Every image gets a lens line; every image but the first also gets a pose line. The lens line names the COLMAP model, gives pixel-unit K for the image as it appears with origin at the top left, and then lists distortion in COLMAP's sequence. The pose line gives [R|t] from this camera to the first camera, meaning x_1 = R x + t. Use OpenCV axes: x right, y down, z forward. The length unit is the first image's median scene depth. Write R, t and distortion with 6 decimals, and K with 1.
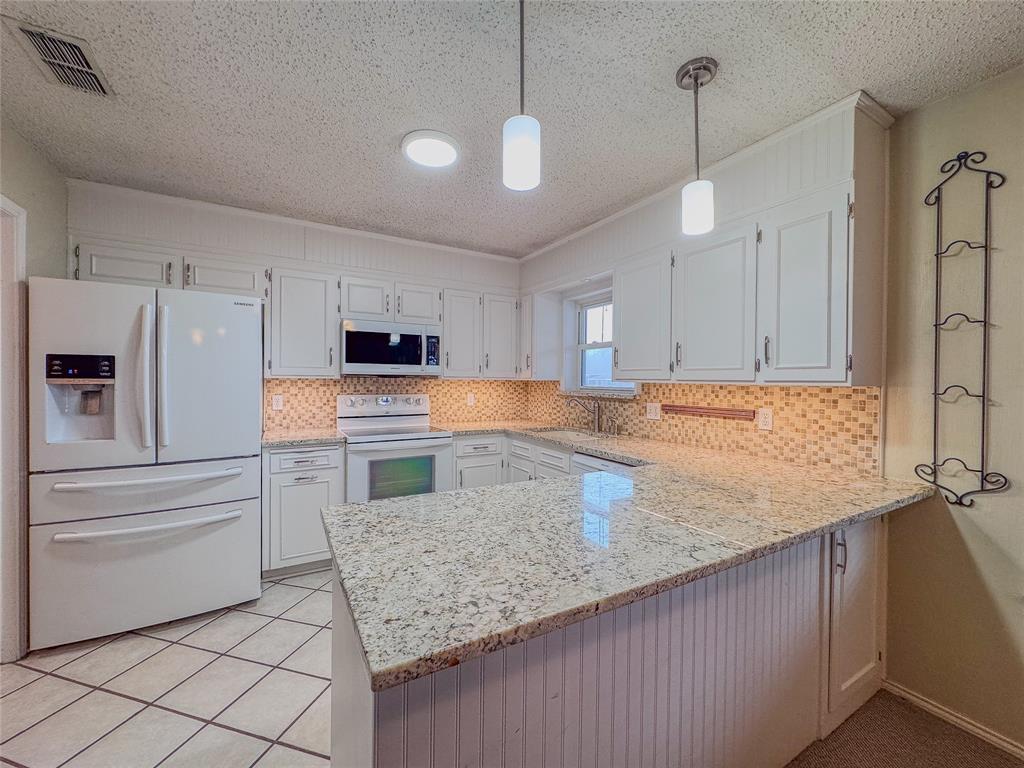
lens RADIAL K [[410.8, 0, 512.0], [0, 410.8, 384.0], [0, 0, 1]] dist [-0.000427, -0.000559]
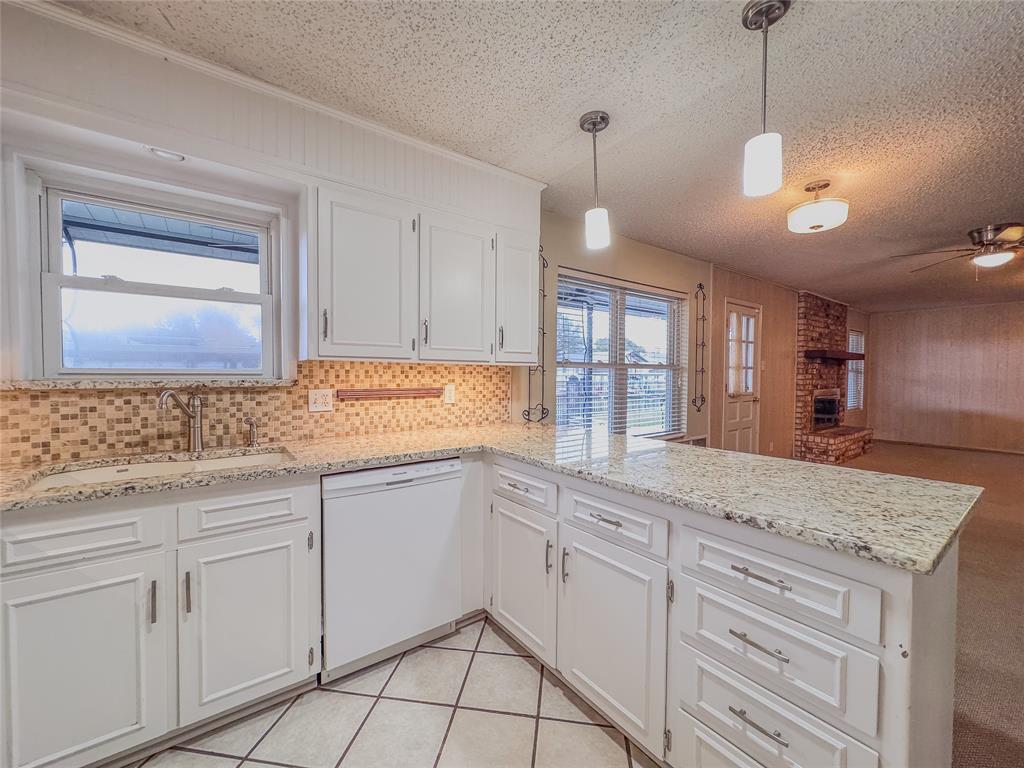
lens RADIAL K [[410.8, 0, 512.0], [0, 410.8, 384.0], [0, 0, 1]] dist [-0.000427, -0.000559]
pose [[-0.115150, -0.037851, 0.992627, -0.475931], [0.003170, 0.999255, 0.038471, 0.009747], [-0.993343, 0.007576, -0.114944, 0.811061]]
